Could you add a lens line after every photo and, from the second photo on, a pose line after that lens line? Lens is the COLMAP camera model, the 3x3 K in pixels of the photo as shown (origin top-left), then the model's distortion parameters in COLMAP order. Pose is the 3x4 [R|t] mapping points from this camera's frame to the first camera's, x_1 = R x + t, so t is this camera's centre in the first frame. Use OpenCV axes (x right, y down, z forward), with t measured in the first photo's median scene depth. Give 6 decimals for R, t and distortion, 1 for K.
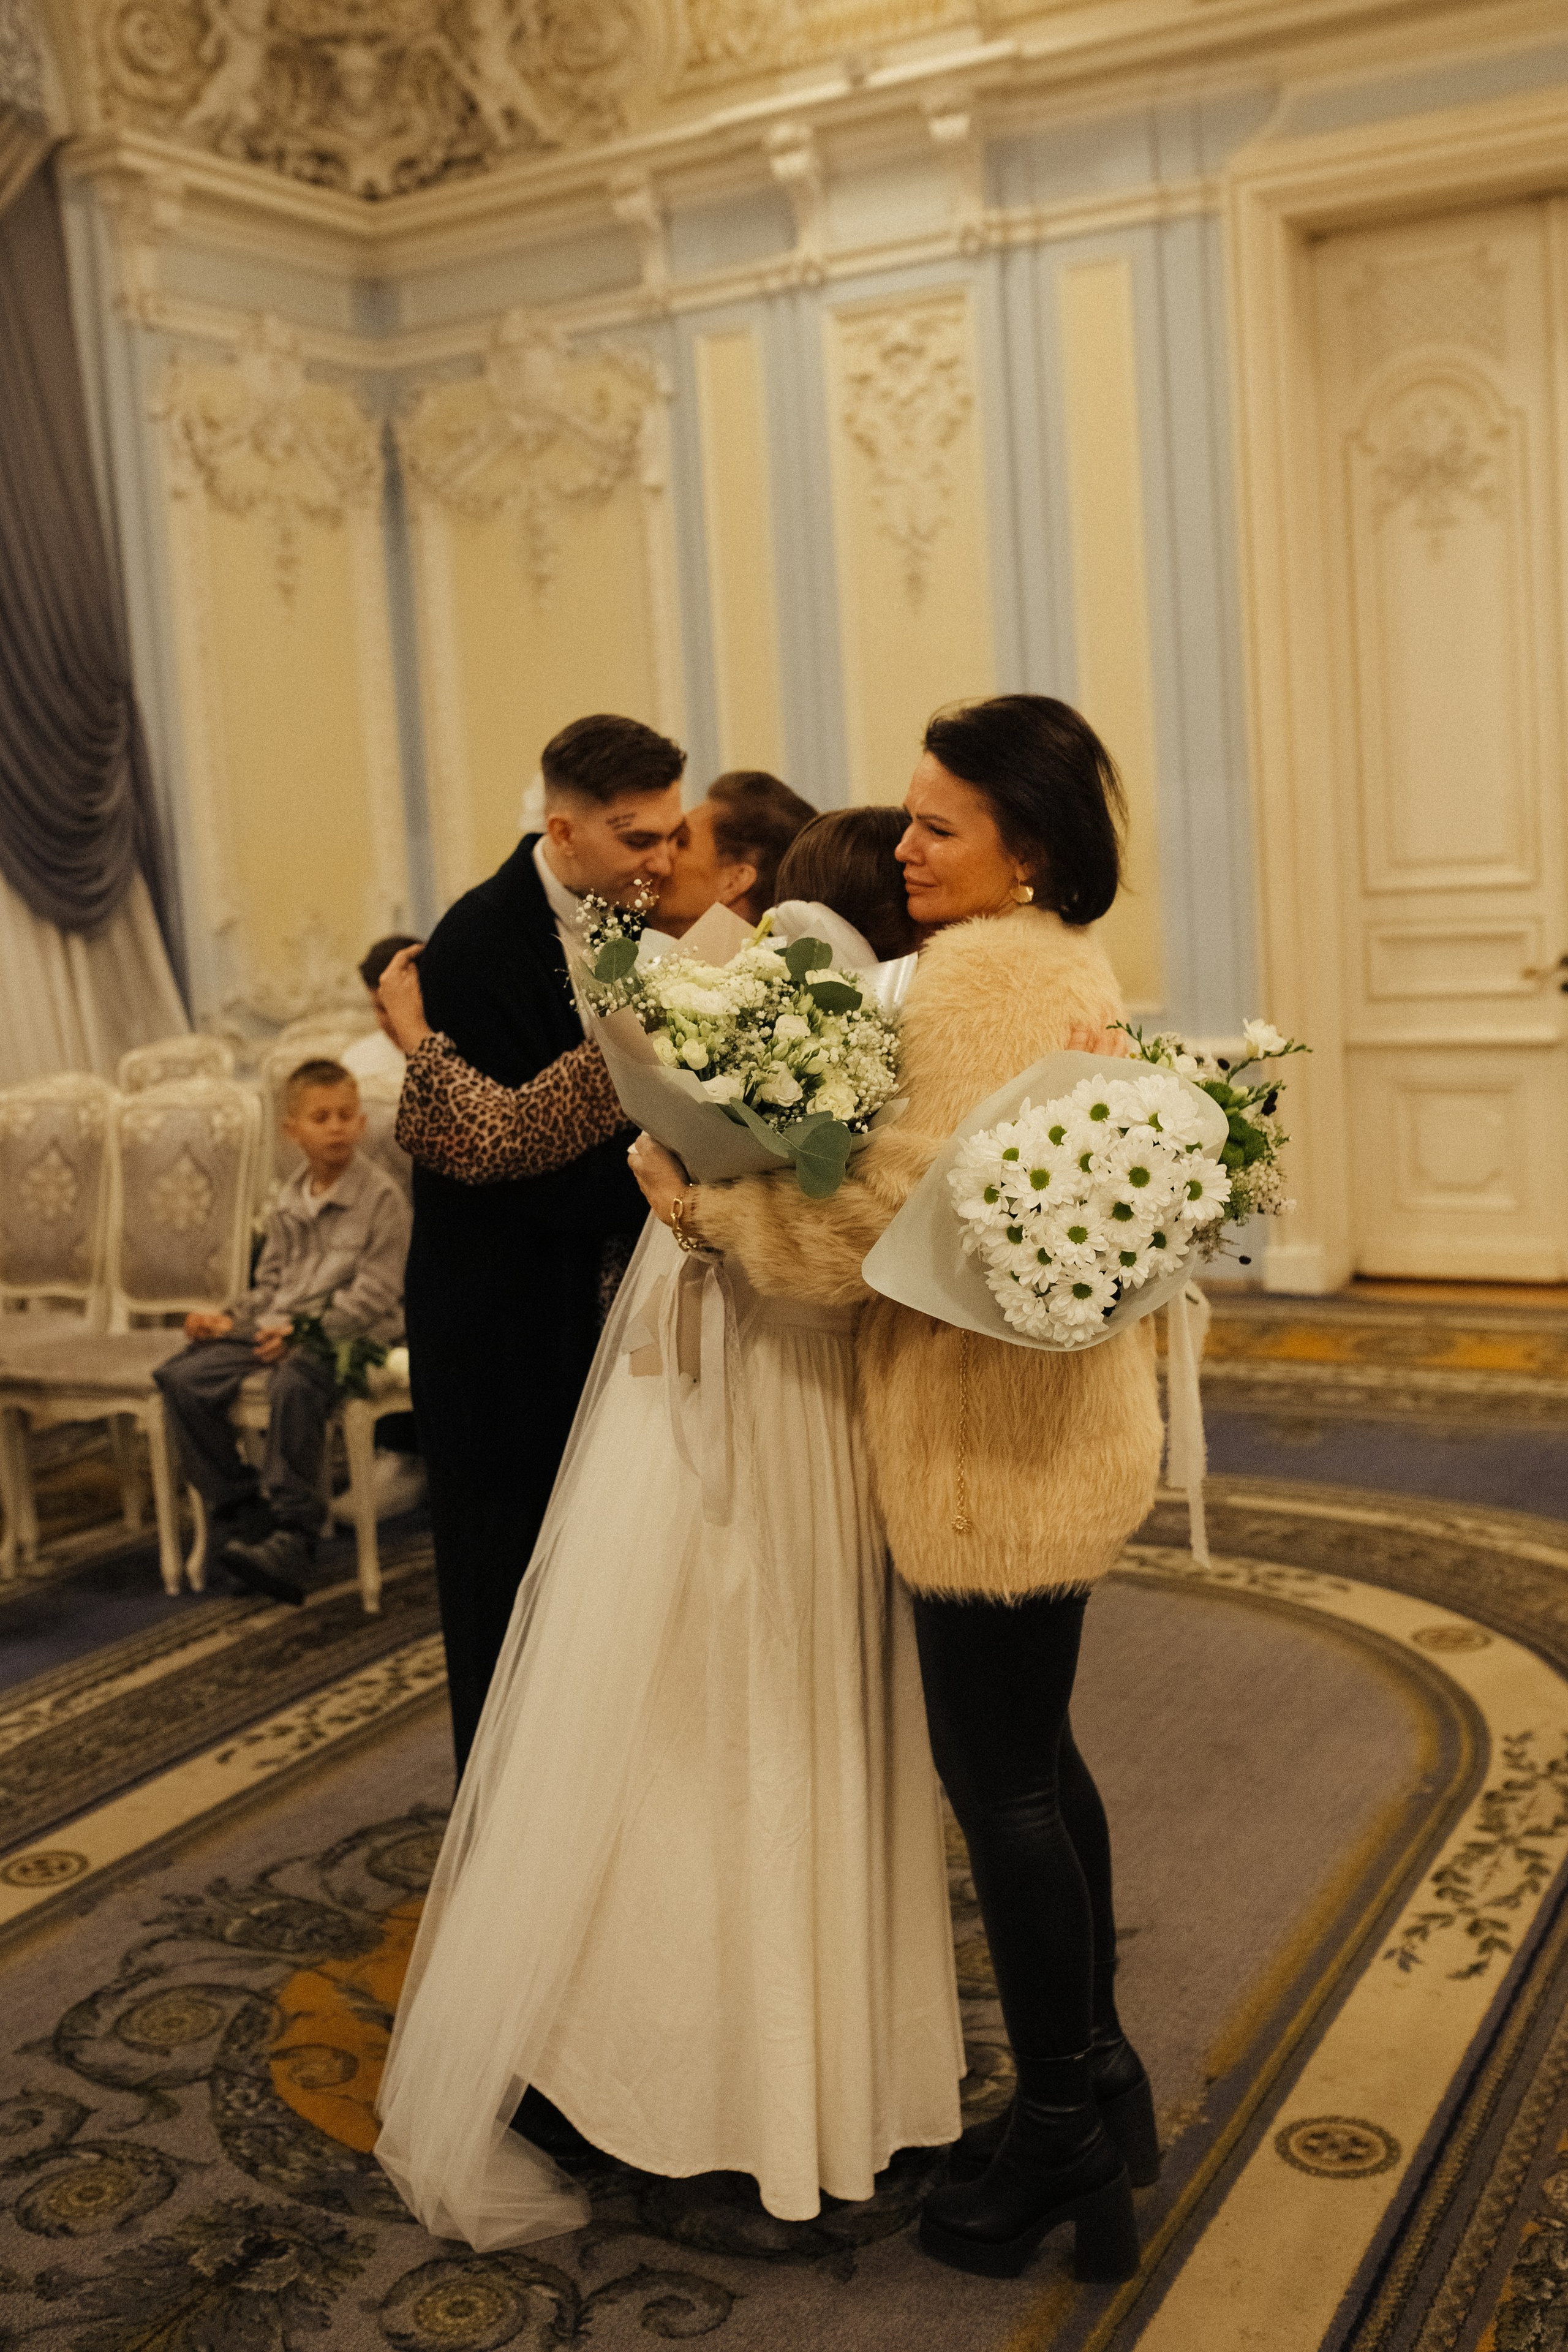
lens RADIAL K [[2439.1, 0, 763.7], [0, 2439.1, 1075.5], [0, 0, 1]] dist [-0.029584, 0.000000]
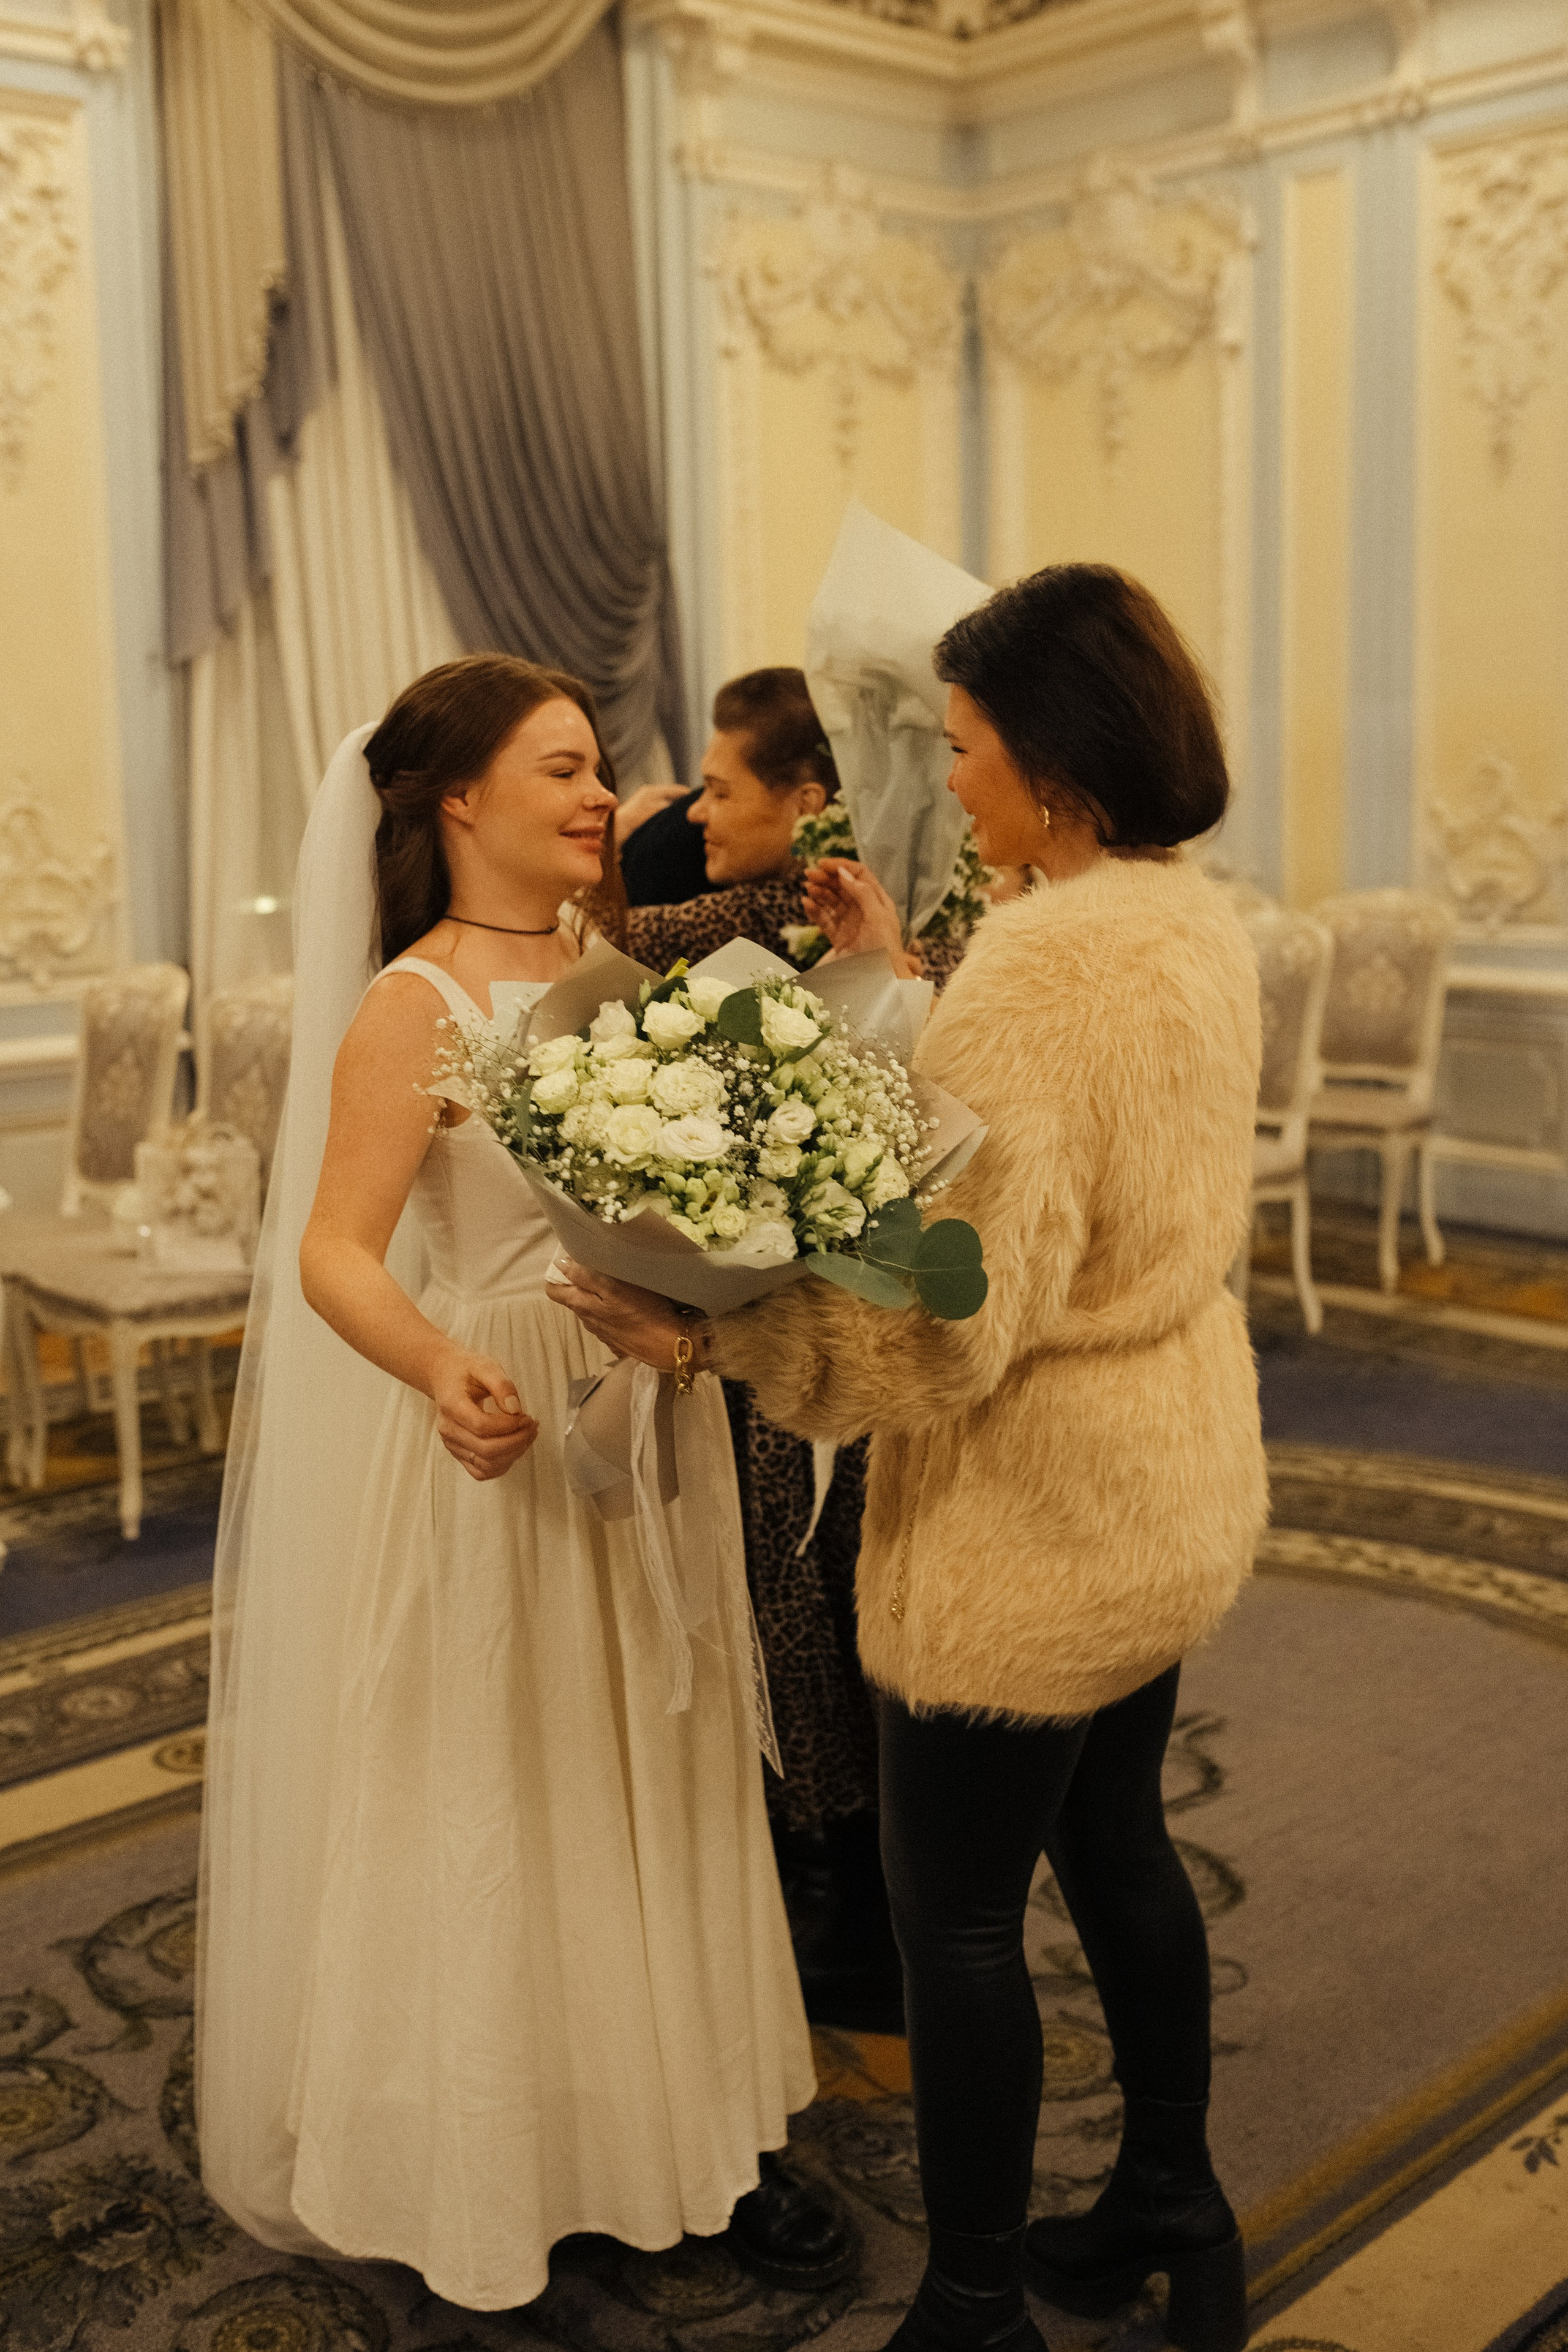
lens RADIAL K [[2439.1, 0, 788.9], [0, 2439.1, 1073.6], [0, 0, 1]] dist [-0.029584, 0.000000]
pose [[0.951881, 0.082978, -0.295019, 0.102208], [-0.068515, 0.995901, 0.059046, -0.011514], [0.298710, -0.035992, 0.953665, 0.072321]]
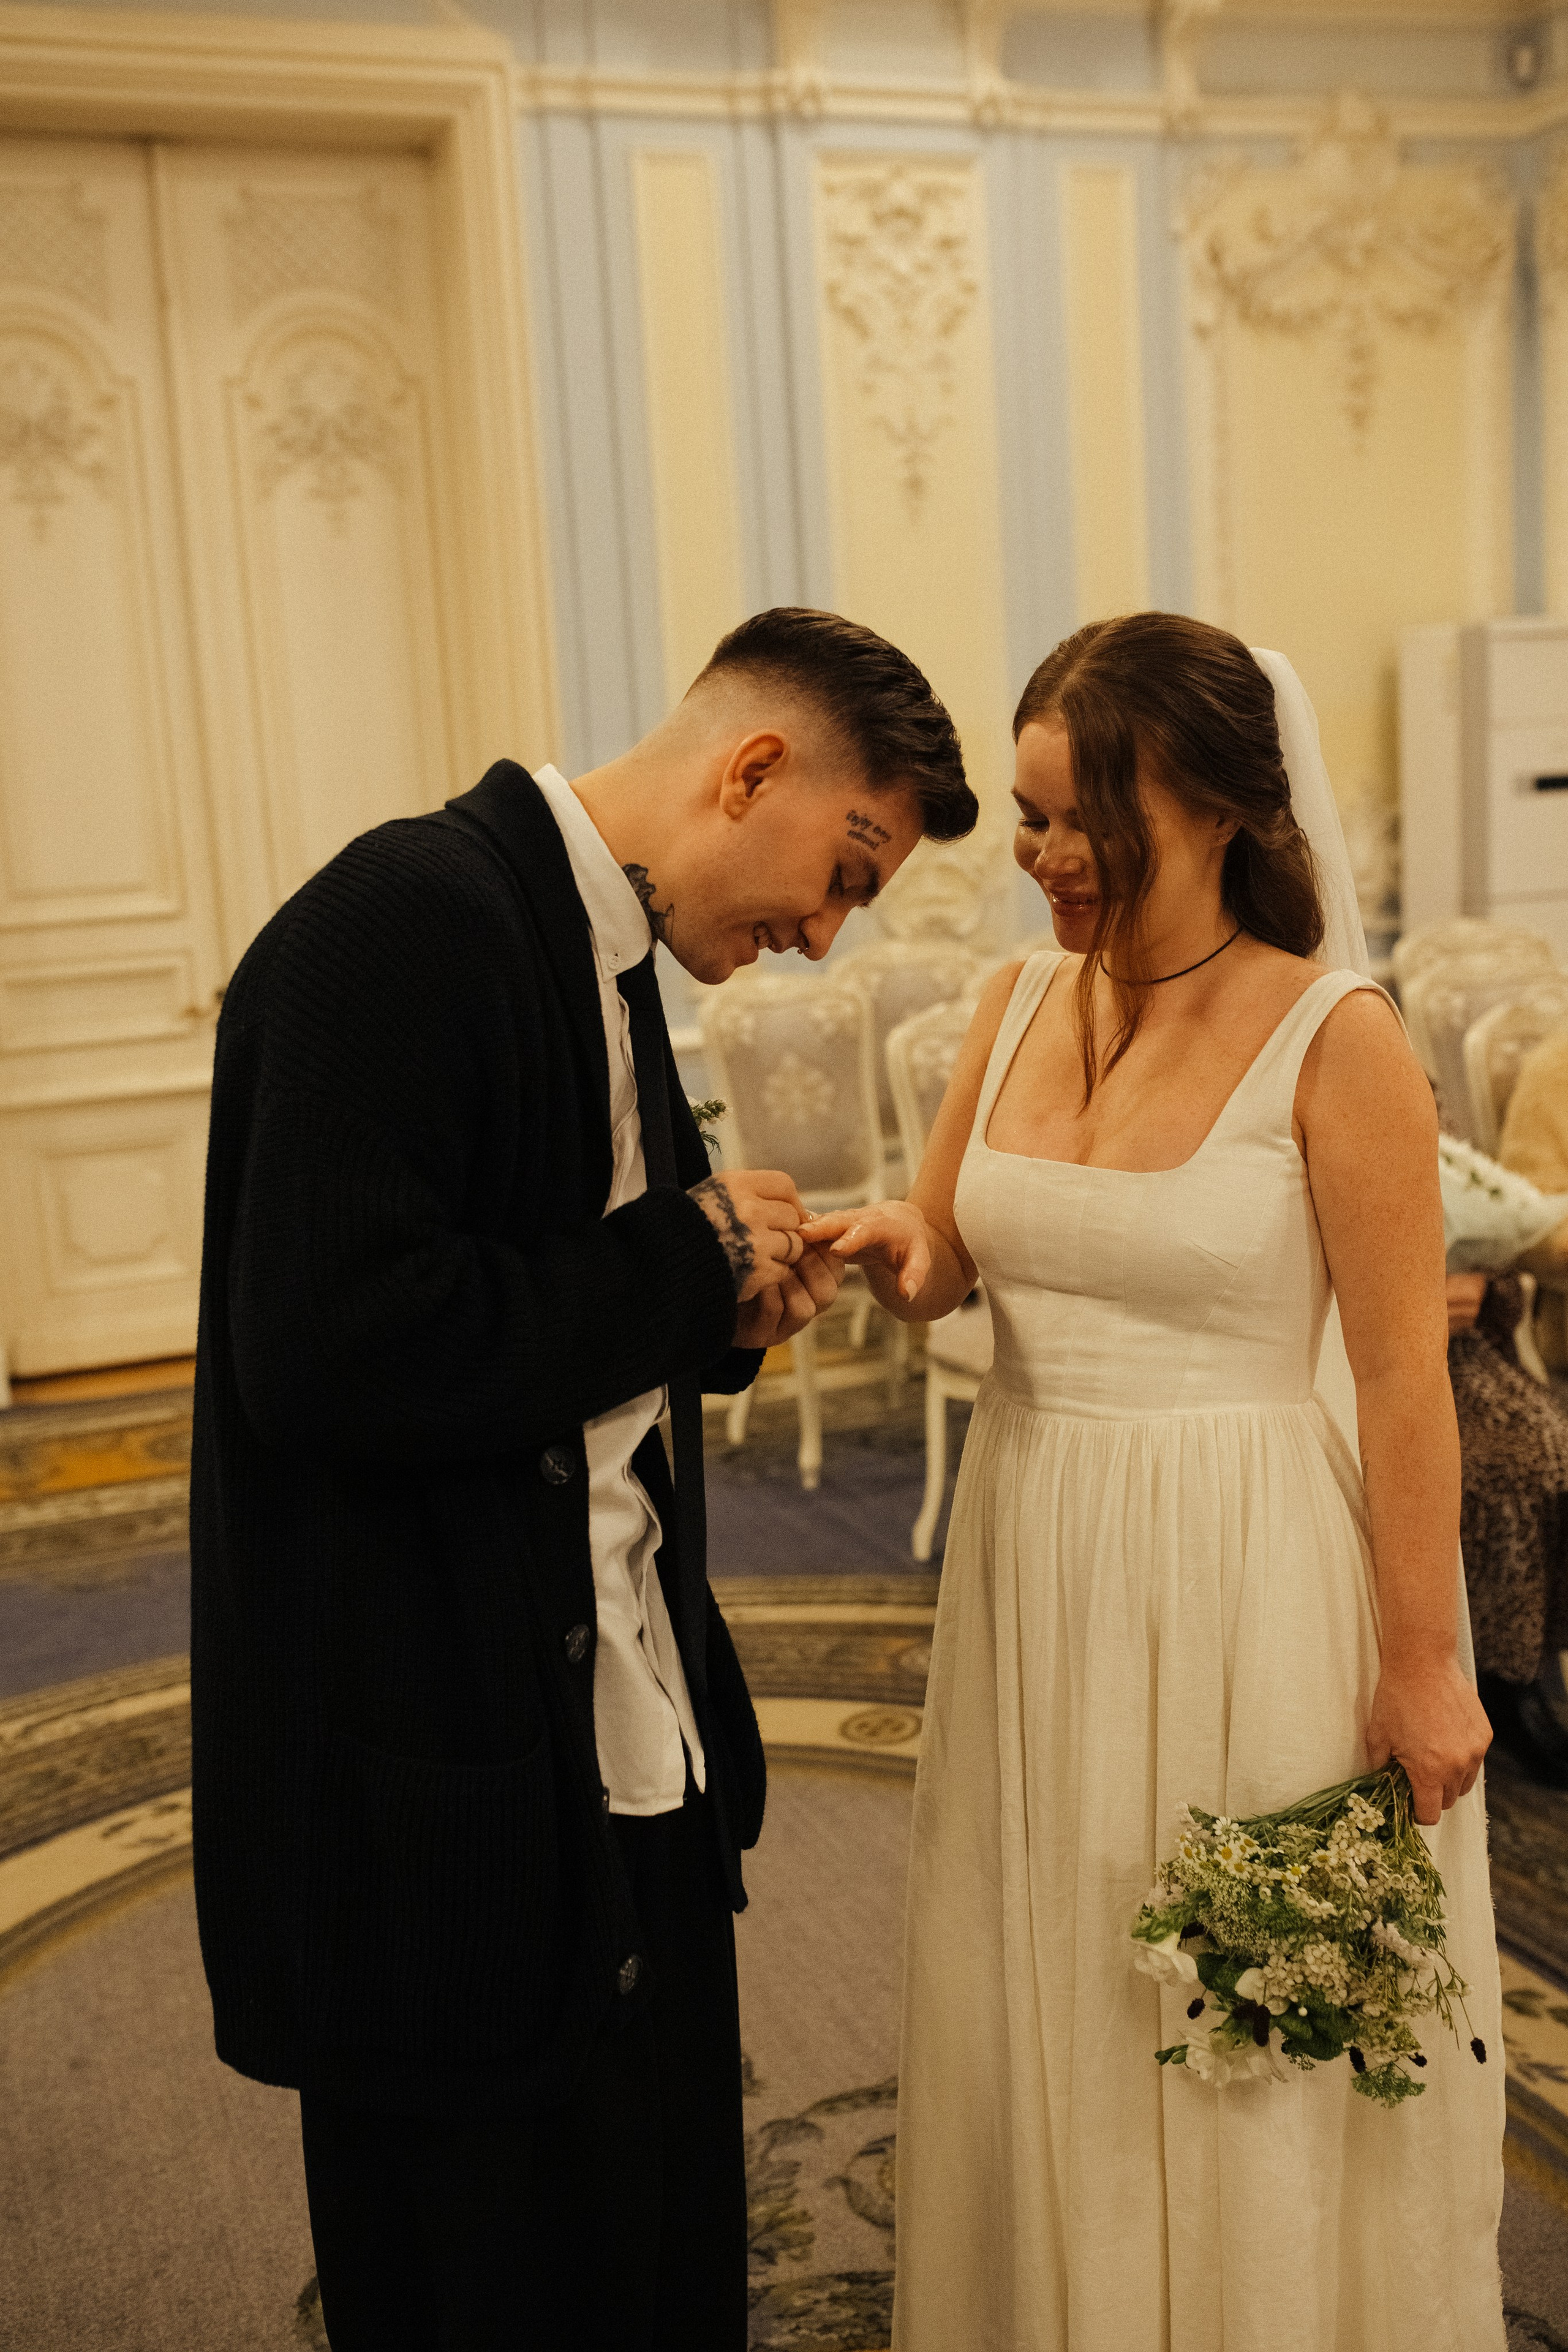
lens RADIAL K [[2277.8, 0, 754.5], [0, 2277.8, 1171.5], [0, 0, 1]] dist [-0.029469, 0.000000]
pose [[0.621410, -0.106193, 0.776256, -0.216325], [0.097862, 0.993533, 0.057576, -0.011242], [-0.777350, 0.040187, 0.627783, 0.306281]]
